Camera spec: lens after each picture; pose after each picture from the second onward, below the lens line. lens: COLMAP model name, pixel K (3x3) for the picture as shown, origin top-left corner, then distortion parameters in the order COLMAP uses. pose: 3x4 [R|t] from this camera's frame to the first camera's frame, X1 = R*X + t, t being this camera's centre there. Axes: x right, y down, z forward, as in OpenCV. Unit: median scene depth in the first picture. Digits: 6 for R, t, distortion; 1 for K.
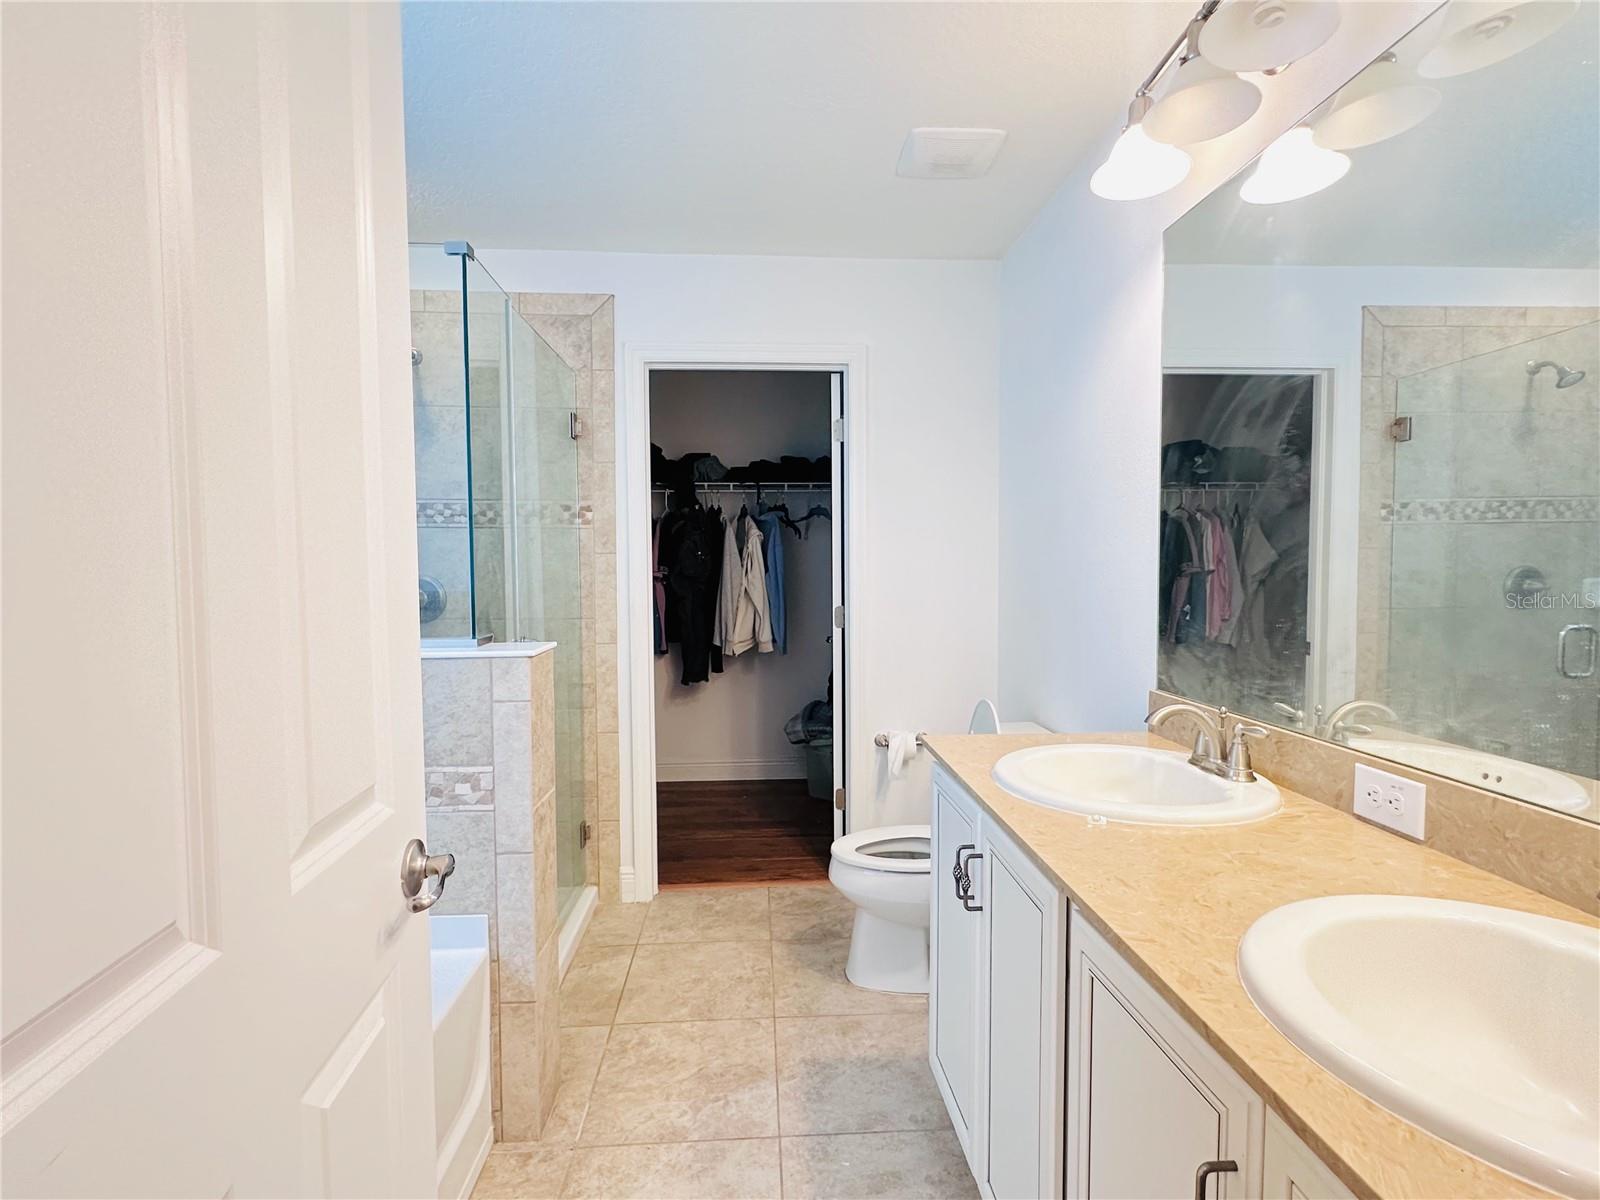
lens RADIAL K [[764.5, 0, 798.3], [0, 764.5, 603.1], [0, 0, 1]] dist [-0.006916, 0.000580]
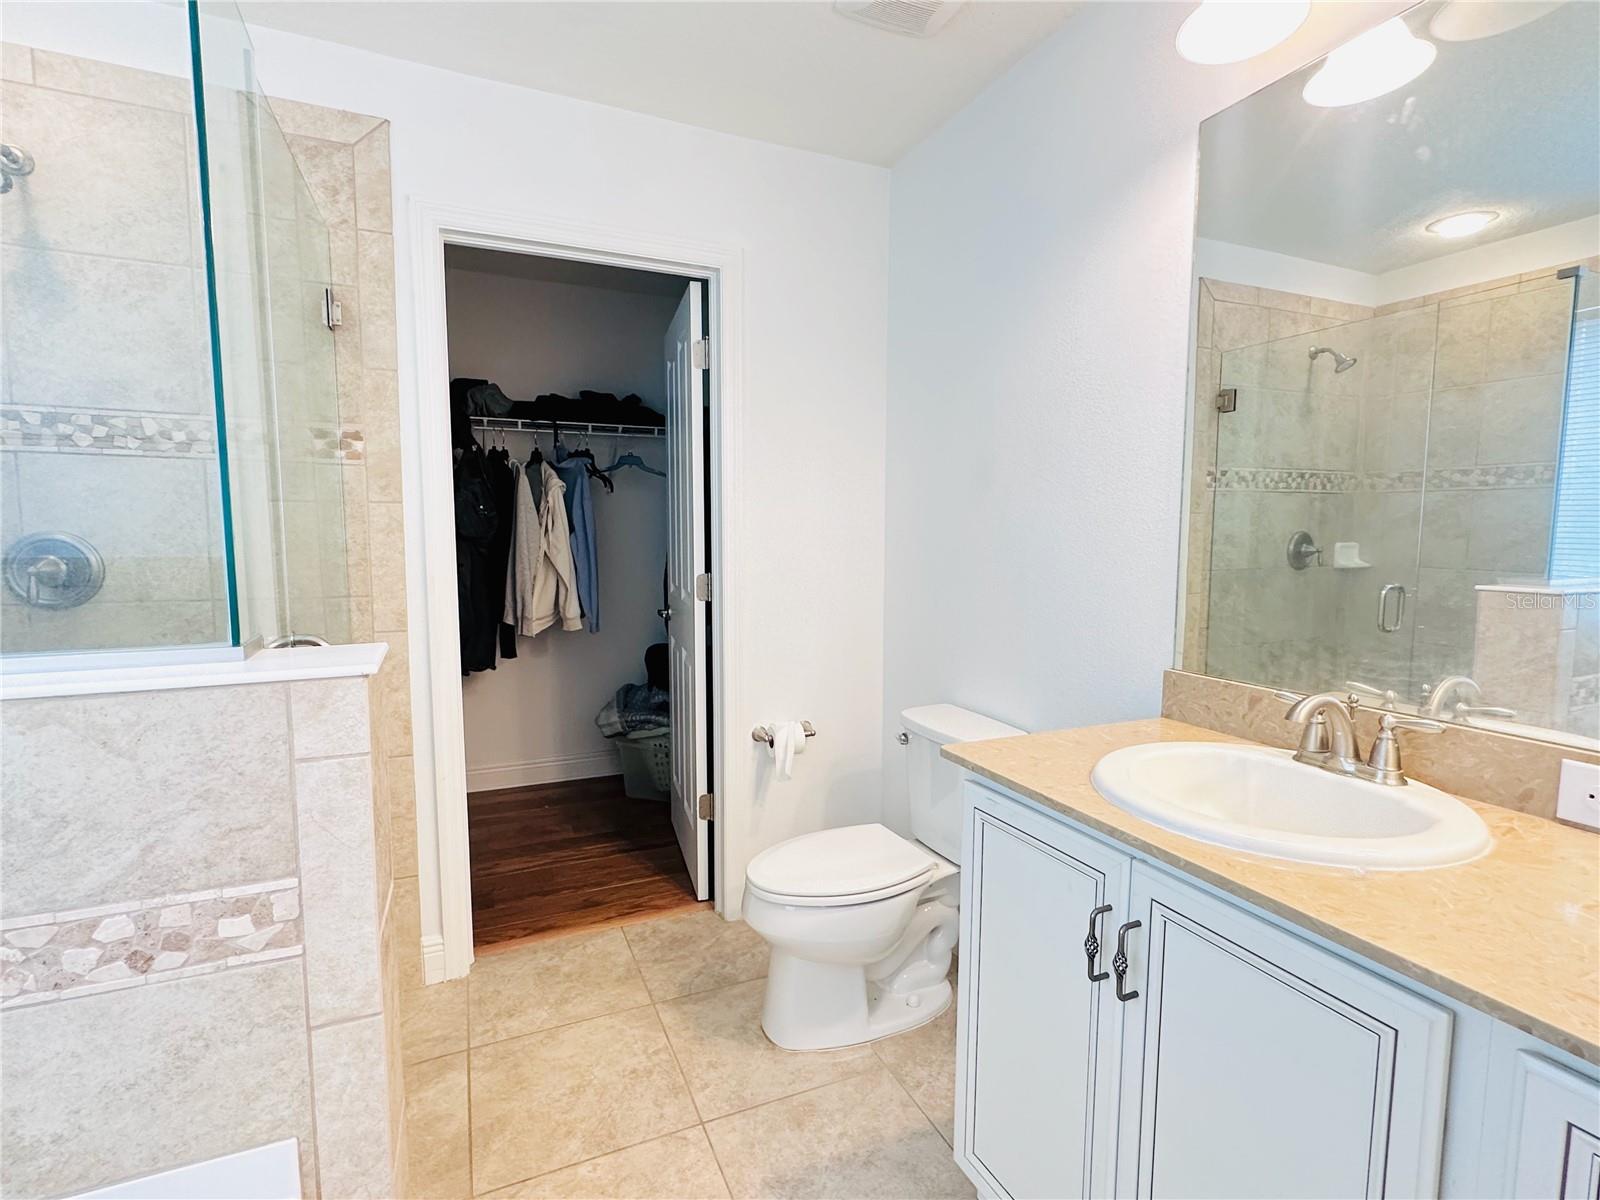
lens RADIAL K [[764.5, 0, 798.3], [0, 764.5, 603.1], [0, 0, 1]] dist [-0.006916, 0.000580]
pose [[0.936597, -0.024440, 0.349555, -0.144425], [0.007860, 0.998779, 0.048772, -0.004158], [-0.350320, -0.042933, 0.935646, 0.213665]]
